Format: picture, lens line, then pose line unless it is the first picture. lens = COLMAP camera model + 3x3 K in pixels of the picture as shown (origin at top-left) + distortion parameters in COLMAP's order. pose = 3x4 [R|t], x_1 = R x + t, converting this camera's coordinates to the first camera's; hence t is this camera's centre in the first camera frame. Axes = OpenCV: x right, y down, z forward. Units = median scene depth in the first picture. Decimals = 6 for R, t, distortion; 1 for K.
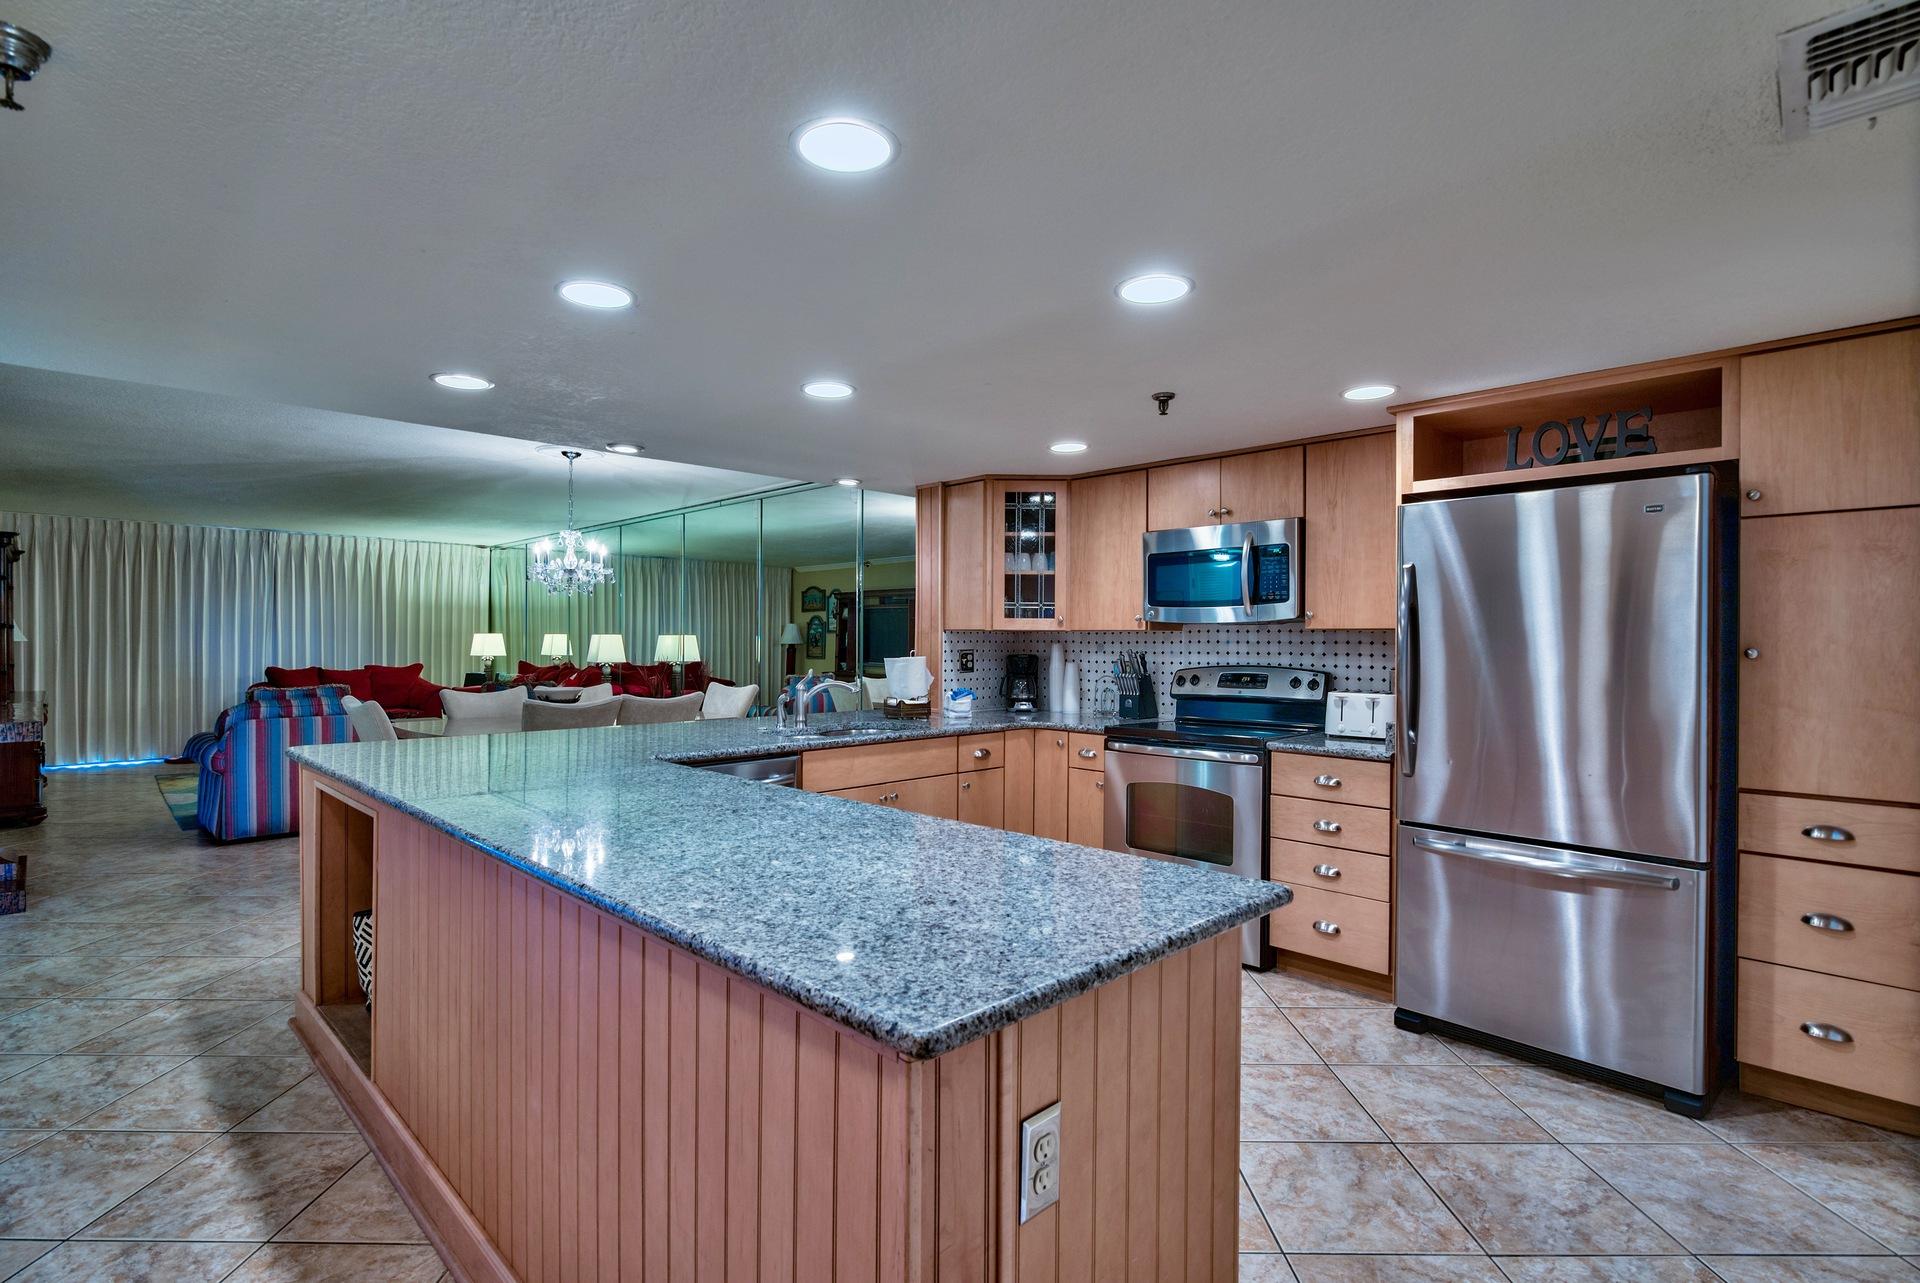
lens RADIAL K [[922.4, 0, 966.7], [0, 922.4, 645.5], [0, 0, 1]] dist [-0.011750, 0.000466]
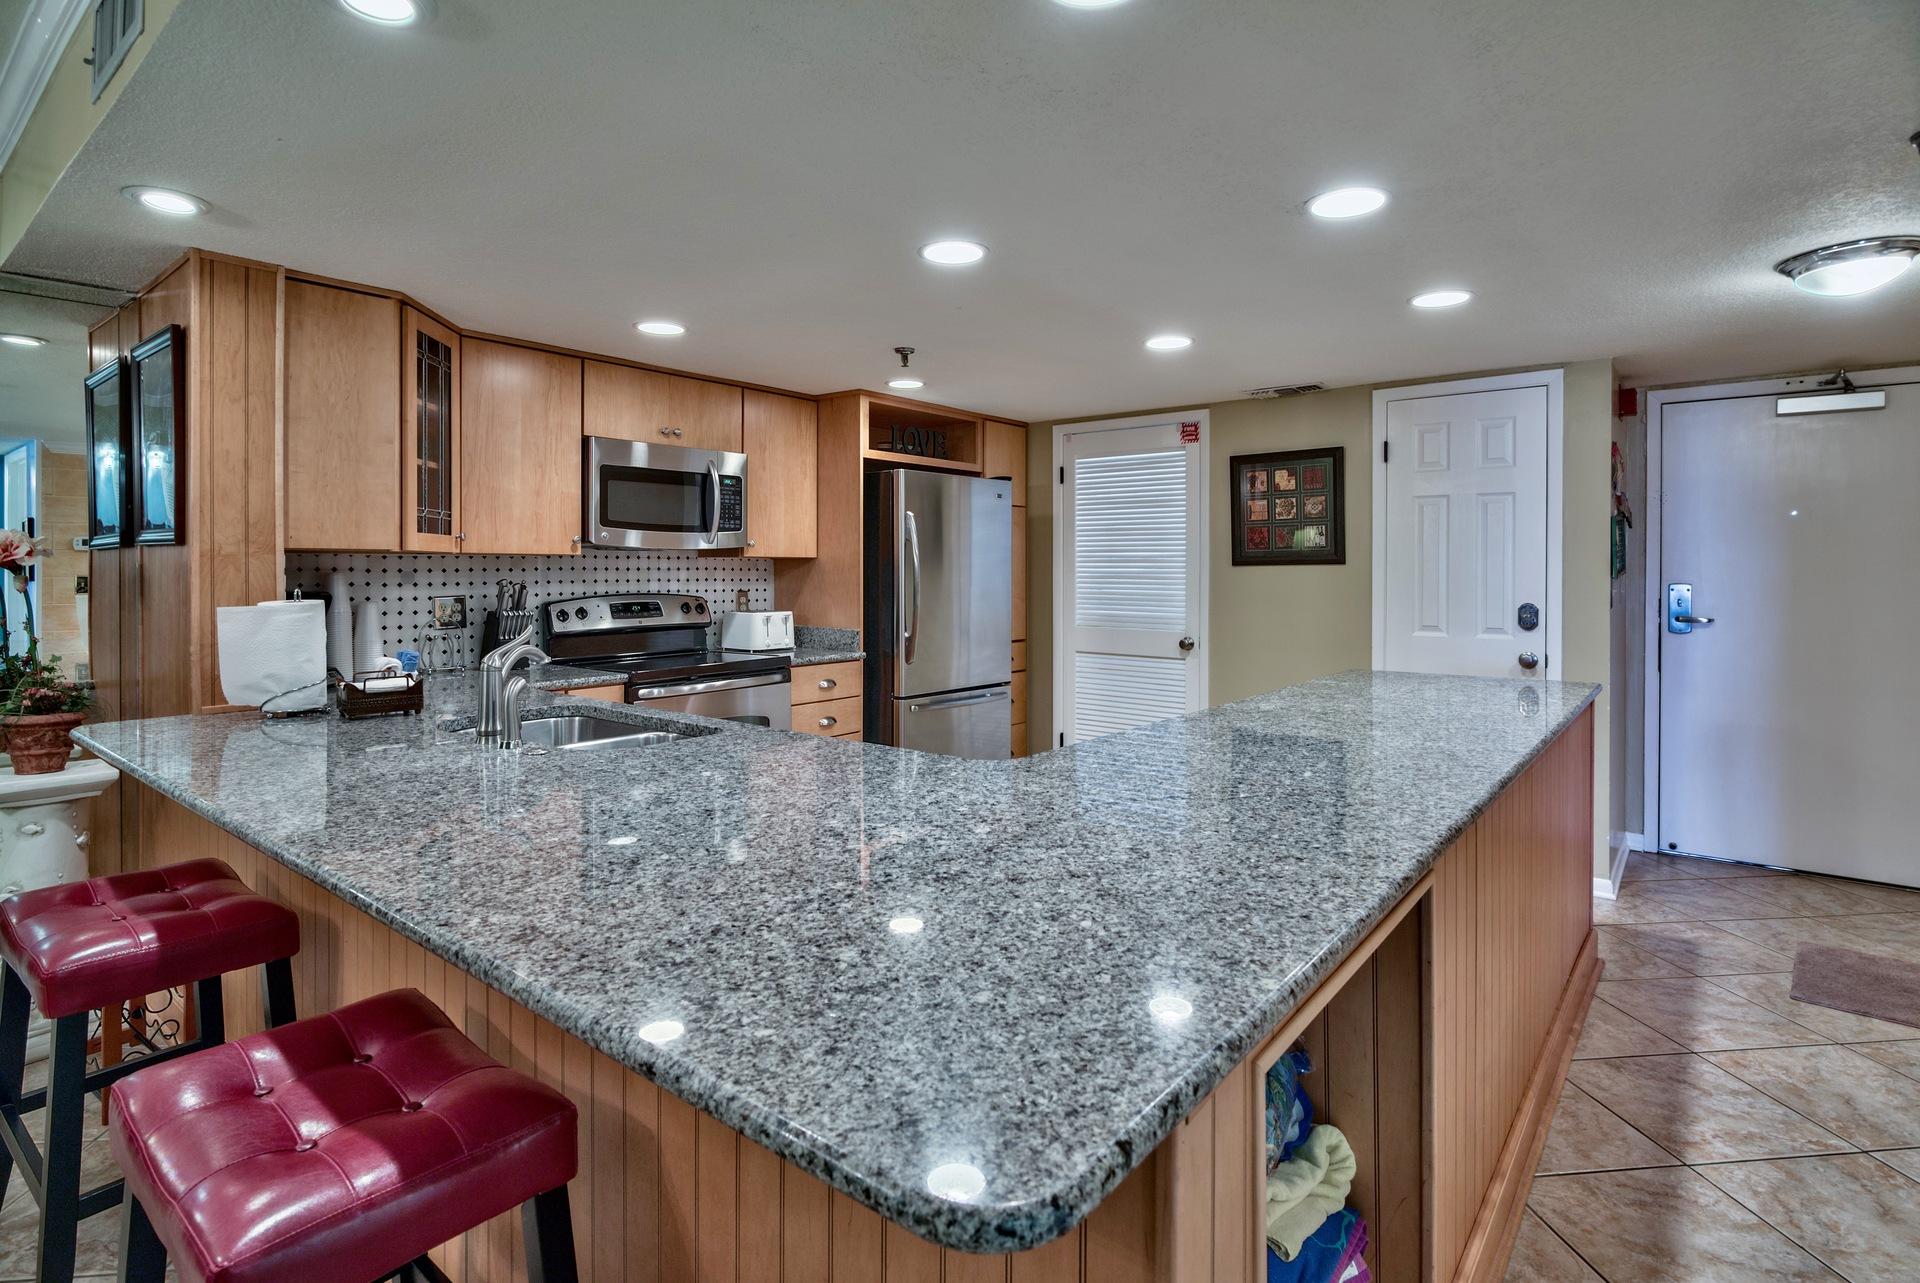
lens RADIAL K [[922.4, 0, 962.3], [0, 922.4, 568.2], [0, 0, 1]] dist [-0.011750, 0.000466]
pose [[-0.101727, -0.005727, 0.994796, -0.673469], [0.003617, 0.999975, 0.006127, -0.009008], [-0.994806, 0.004221, -0.101703, 0.768467]]
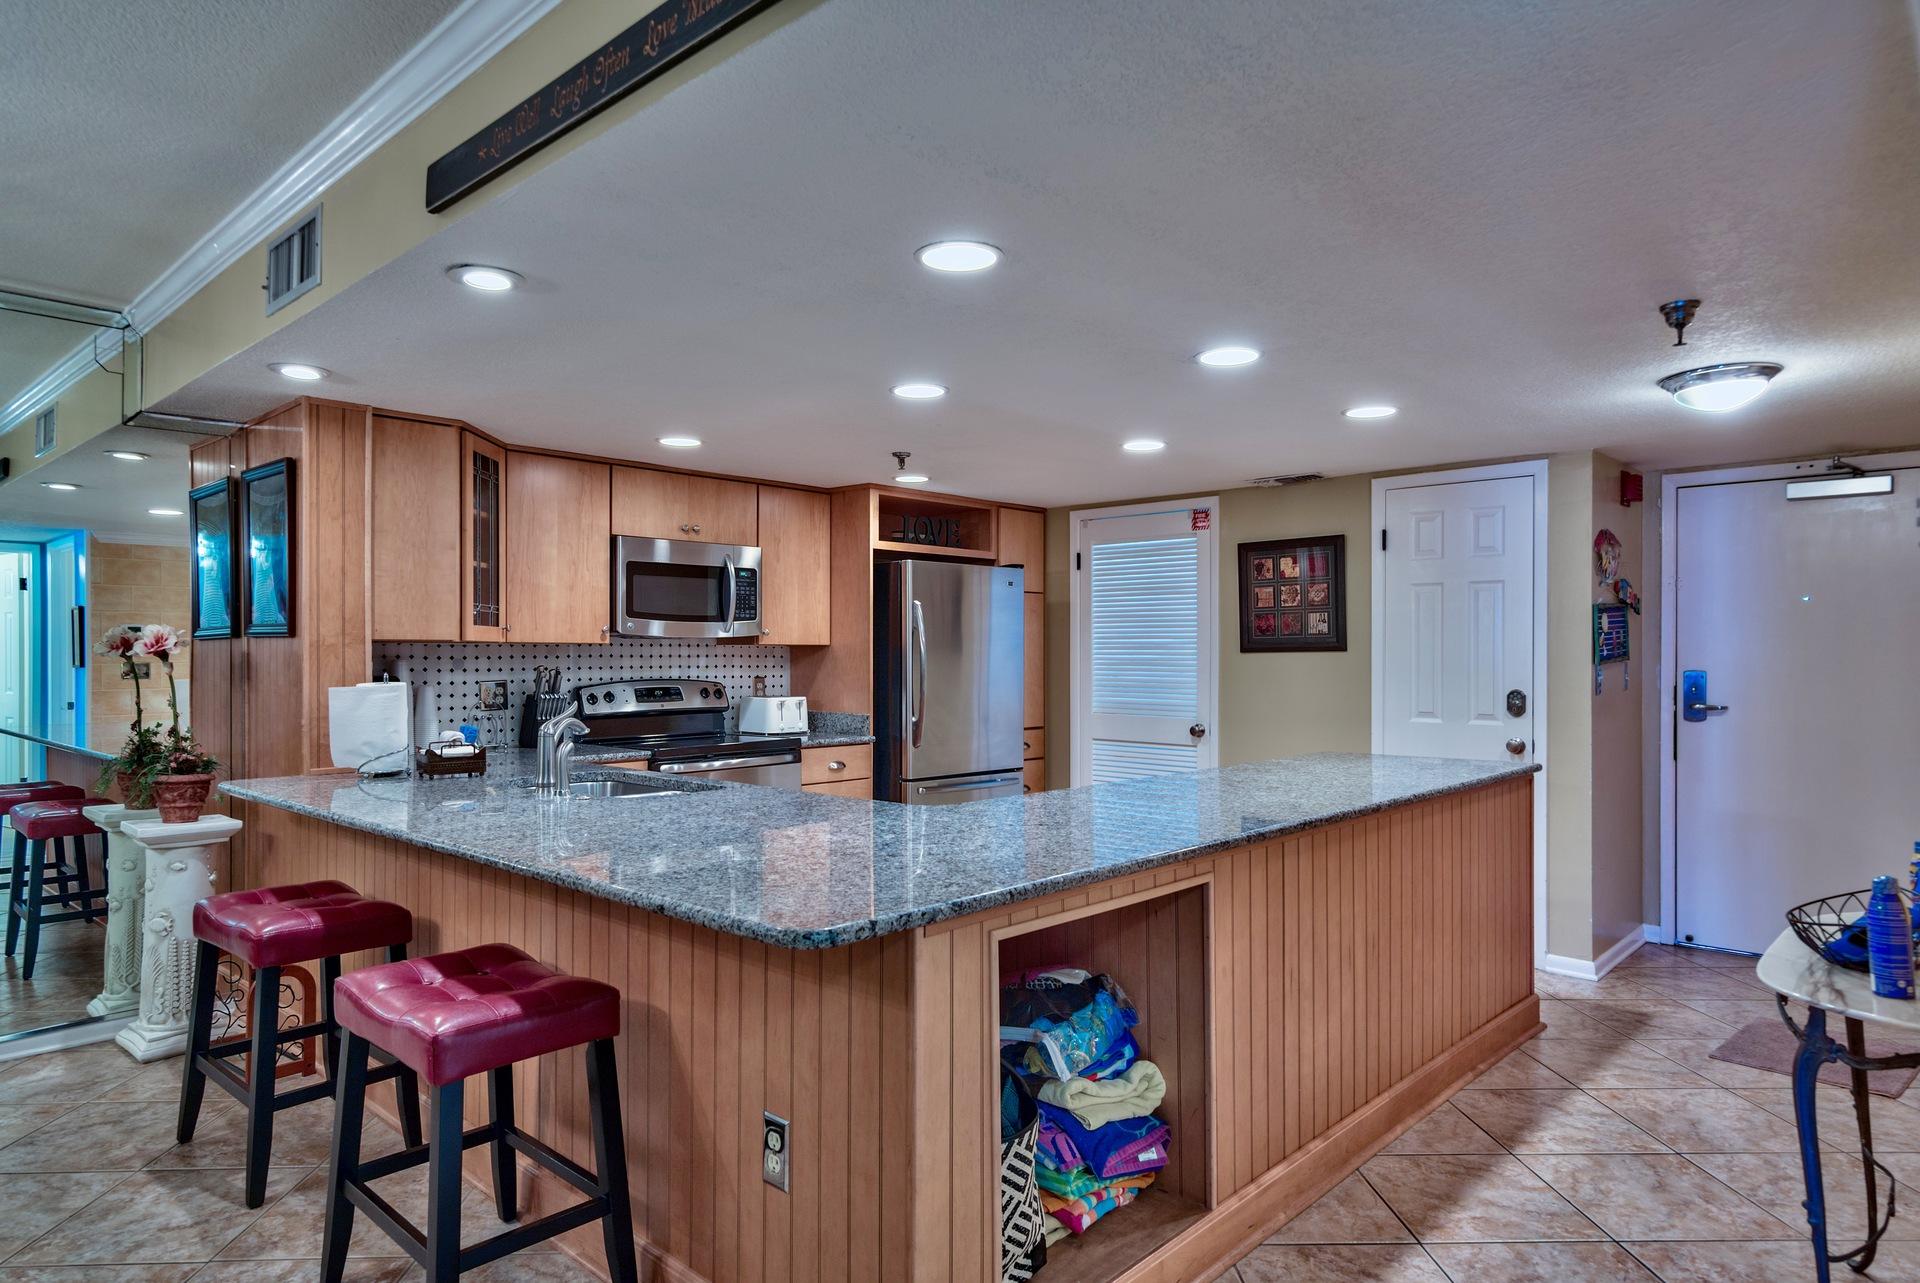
lens RADIAL K [[1094.8, 0, 962.3], [0, 1094.8, 649.0], [0, 0, 1]] dist [-0.002869, 0.000976]
pose [[-0.030823, -0.001222, 0.999524, -0.909114], [0.004474, 0.999989, 0.001361, -0.011504], [-0.999515, 0.004514, -0.030817, 0.709431]]
